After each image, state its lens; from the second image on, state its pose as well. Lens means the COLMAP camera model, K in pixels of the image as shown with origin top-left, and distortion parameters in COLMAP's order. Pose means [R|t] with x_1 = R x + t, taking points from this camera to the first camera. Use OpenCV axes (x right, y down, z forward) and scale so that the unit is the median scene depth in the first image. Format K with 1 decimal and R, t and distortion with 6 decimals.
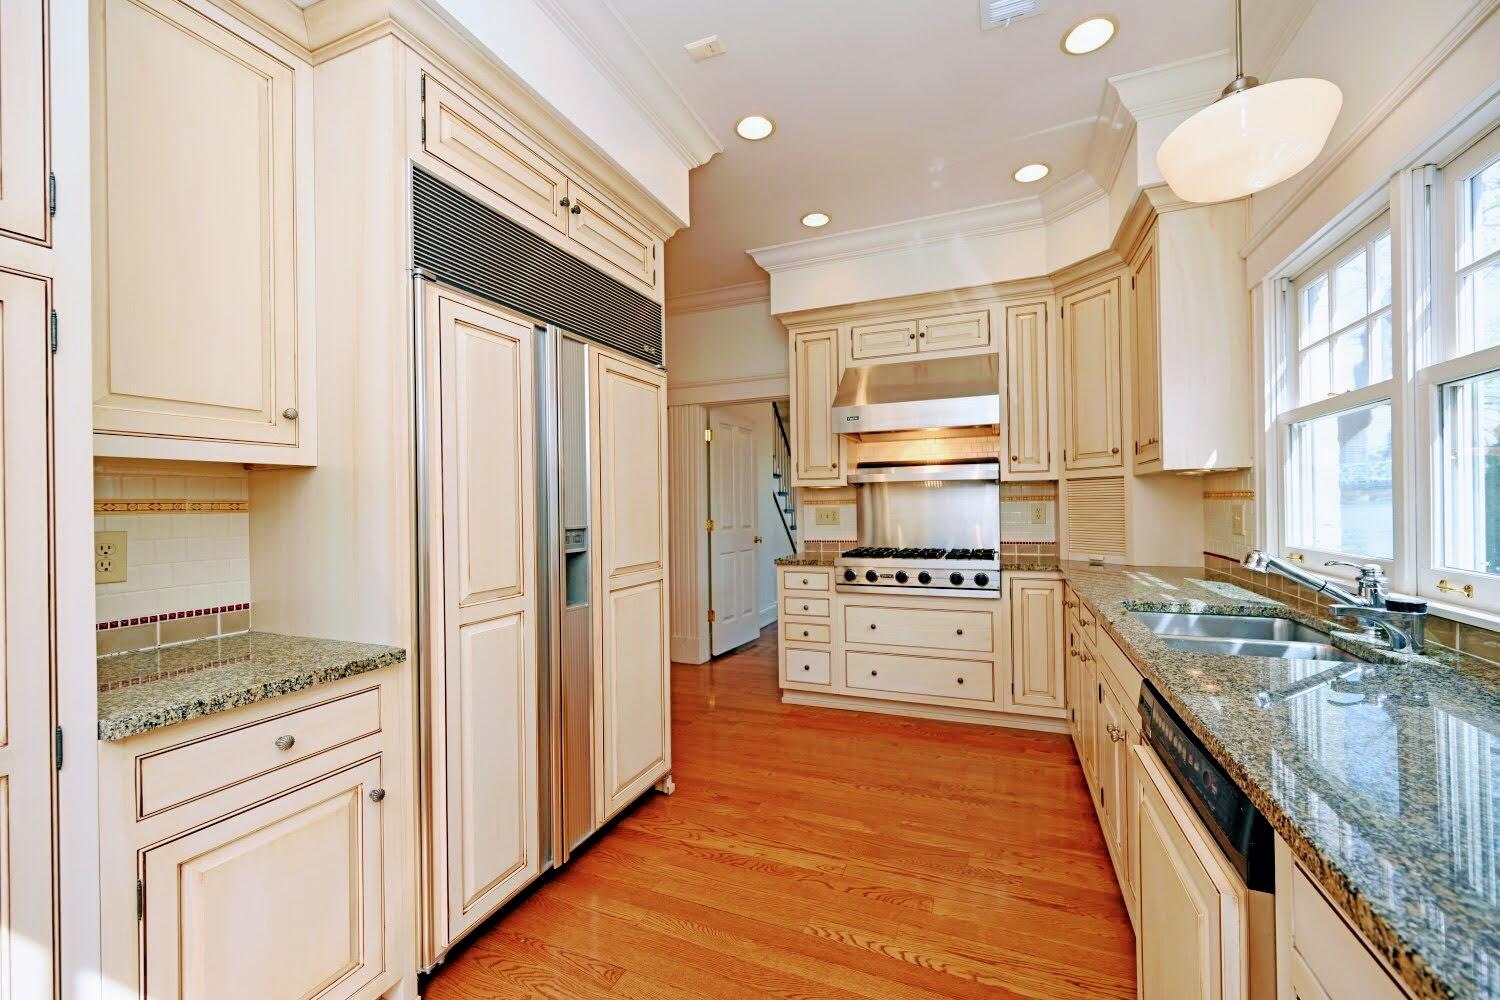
lens RADIAL K [[595.1, 0, 751.0], [0, 595.1, 501.8], [0, 0, 1]] dist [-0.000315, -0.000038]
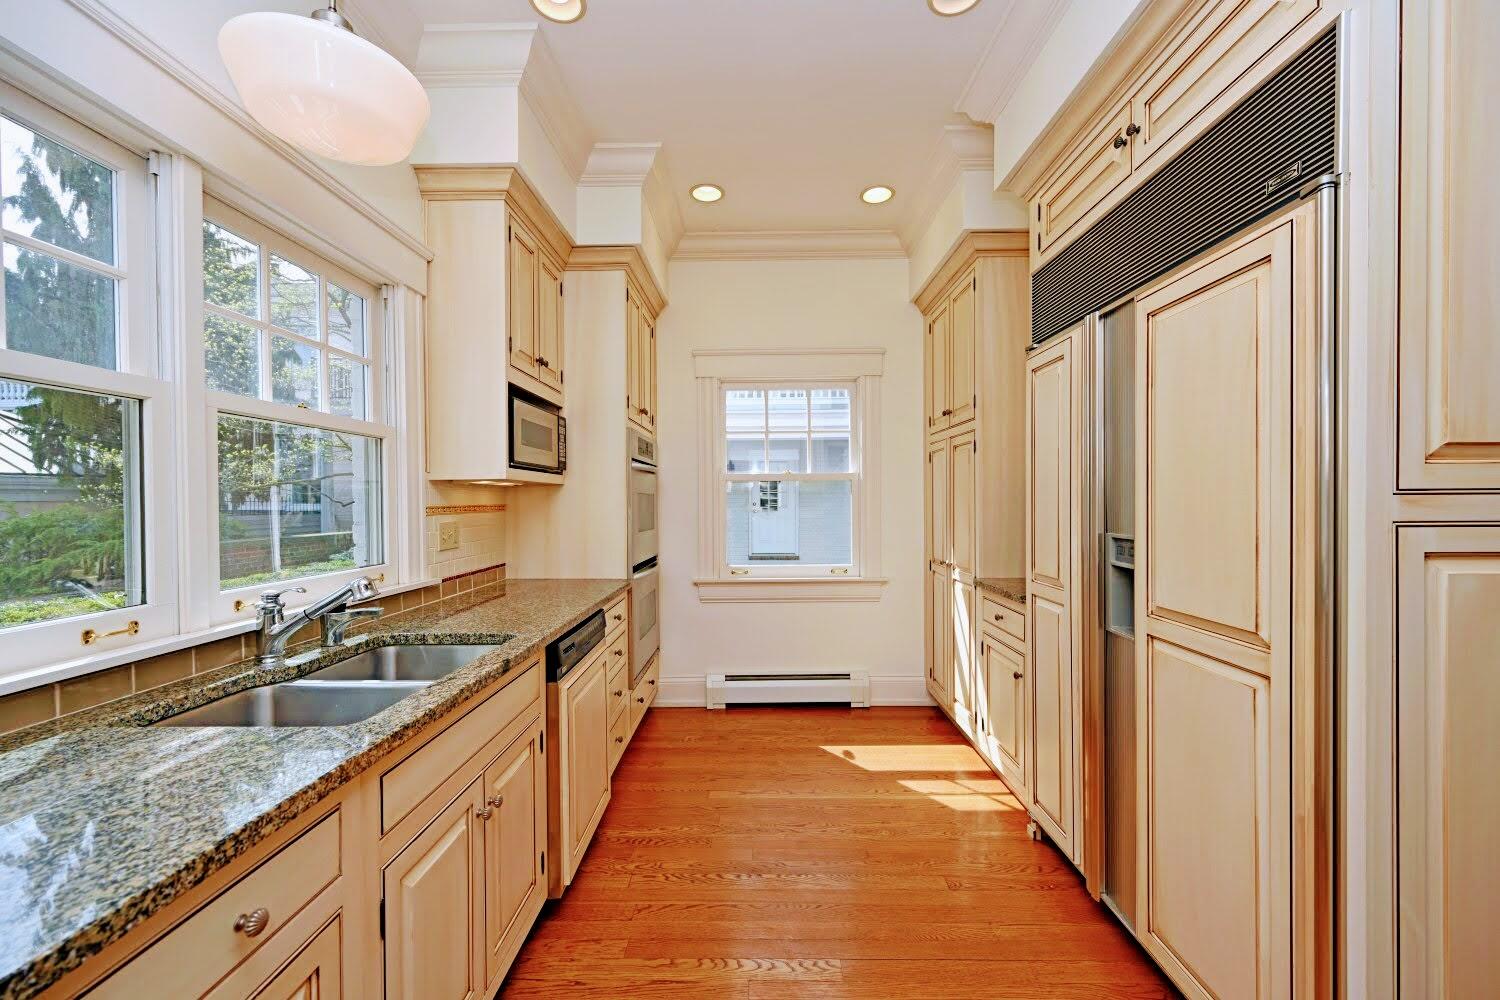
lens RADIAL K [[595.1, 0, 749.8], [0, 595.1, 506.4], [0, 0, 1]] dist [-0.000315, -0.000038]
pose [[-0.929708, 0.020381, -0.367733, 0.564544], [0.019689, 0.999790, 0.005636, -0.017002], [0.367771, -0.002000, -0.929914, 1.851898]]
